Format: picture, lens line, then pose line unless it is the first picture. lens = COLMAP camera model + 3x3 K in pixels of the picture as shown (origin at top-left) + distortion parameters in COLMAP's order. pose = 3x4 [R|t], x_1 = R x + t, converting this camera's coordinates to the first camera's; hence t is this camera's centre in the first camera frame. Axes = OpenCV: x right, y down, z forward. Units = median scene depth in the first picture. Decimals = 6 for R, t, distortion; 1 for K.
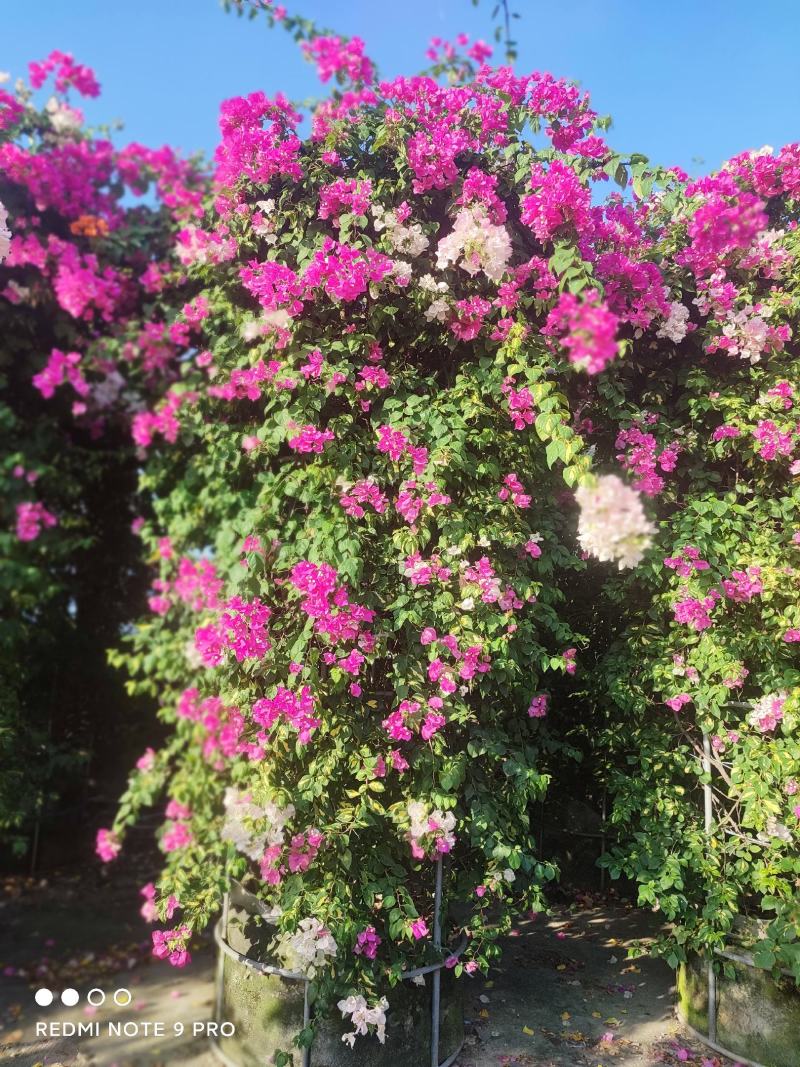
lens RADIAL K [[836.2, 0, 420.6], [0, 836.2, 538.5], [0, 0, 1]] dist [0.031257, -0.038843]
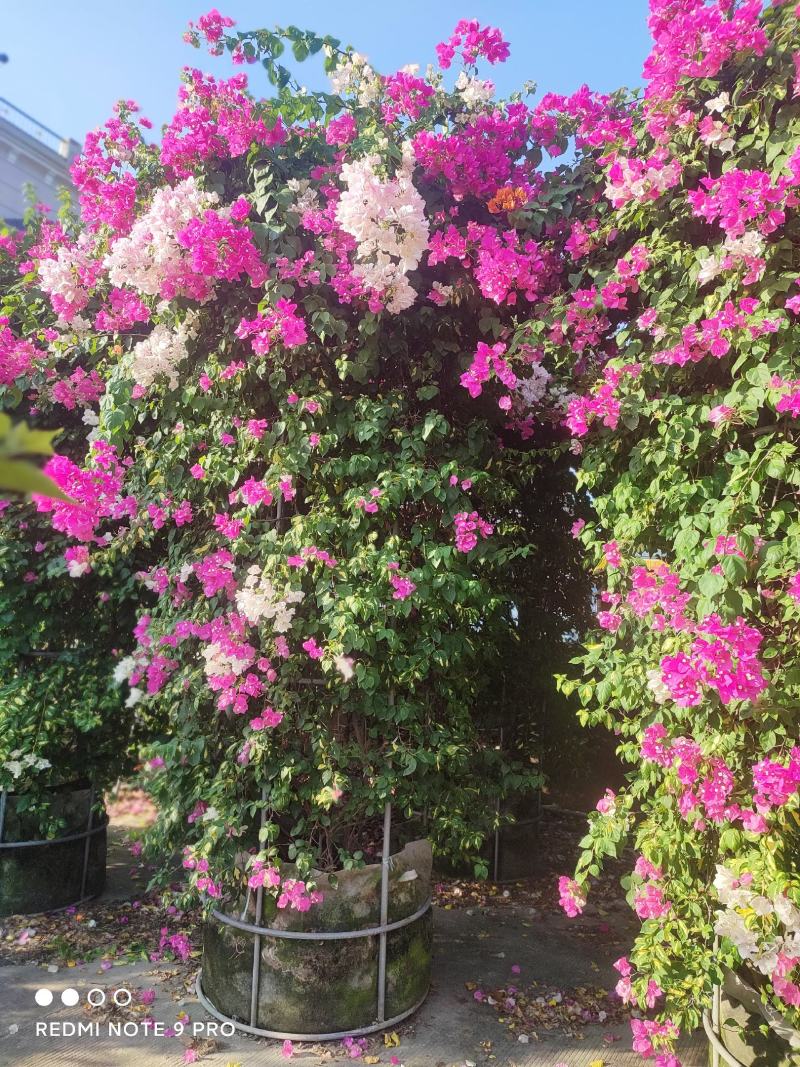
lens RADIAL K [[836.2, 0, 420.6], [0, 836.2, 538.5], [0, 0, 1]] dist [0.031257, -0.038843]
pose [[0.875765, -0.057831, -0.479261, -0.071060], [0.061905, 0.998055, -0.007312, -0.010548], [0.478752, -0.023265, 0.877642, 0.173904]]
